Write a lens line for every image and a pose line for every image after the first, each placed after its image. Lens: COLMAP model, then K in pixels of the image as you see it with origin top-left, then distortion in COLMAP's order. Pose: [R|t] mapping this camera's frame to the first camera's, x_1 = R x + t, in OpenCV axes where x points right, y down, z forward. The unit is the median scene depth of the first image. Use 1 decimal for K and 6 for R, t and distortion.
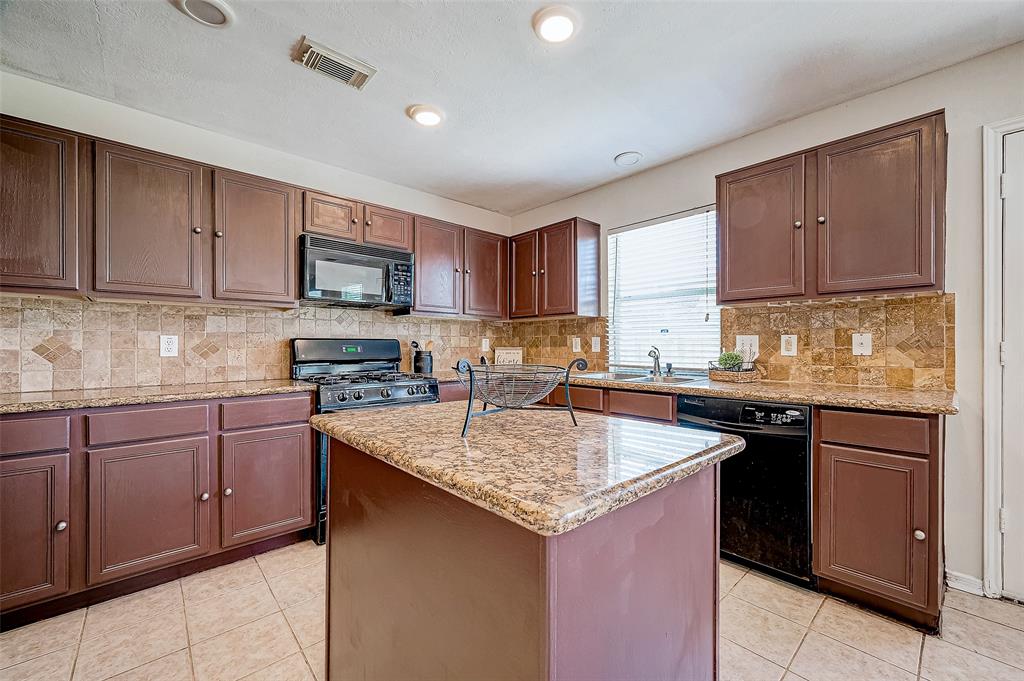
lens RADIAL K [[410.1, 0, 515.5], [0, 410.1, 346.5], [0, 0, 1]] dist [-0.002229, 0.000873]
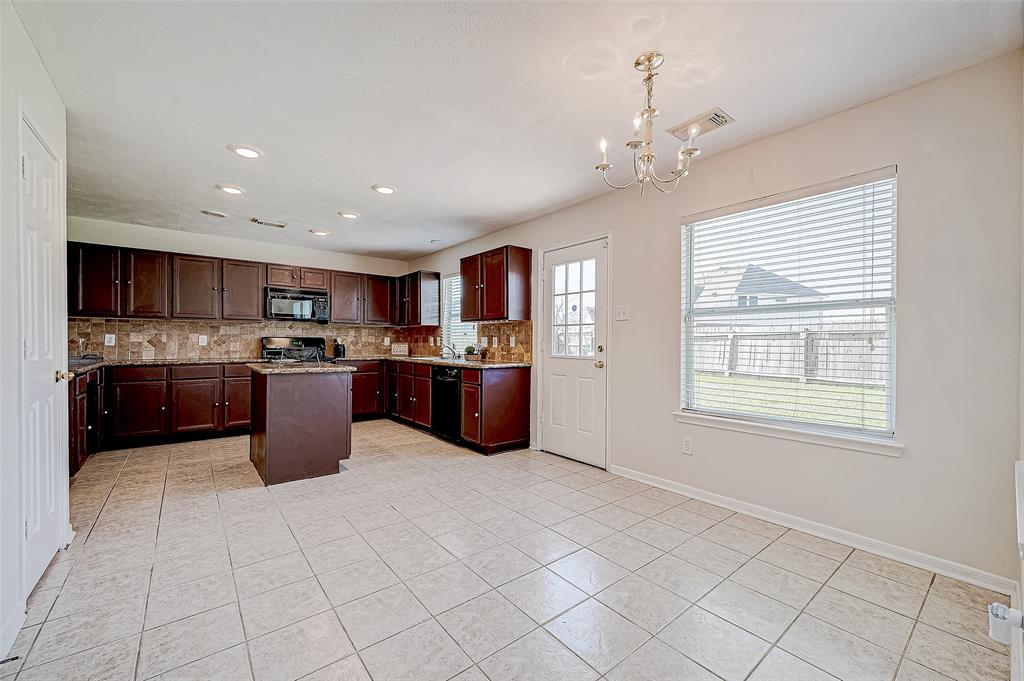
lens RADIAL K [[410.1, 0, 518.3], [0, 410.1, 345.3], [0, 0, 1]] dist [-0.002229, 0.000873]
pose [[0.998505, 0.007811, -0.054099, 0.878409], [-0.007600, 0.999963, 0.004118, 0.002045], [0.054129, -0.003700, 0.998527, -1.005464]]
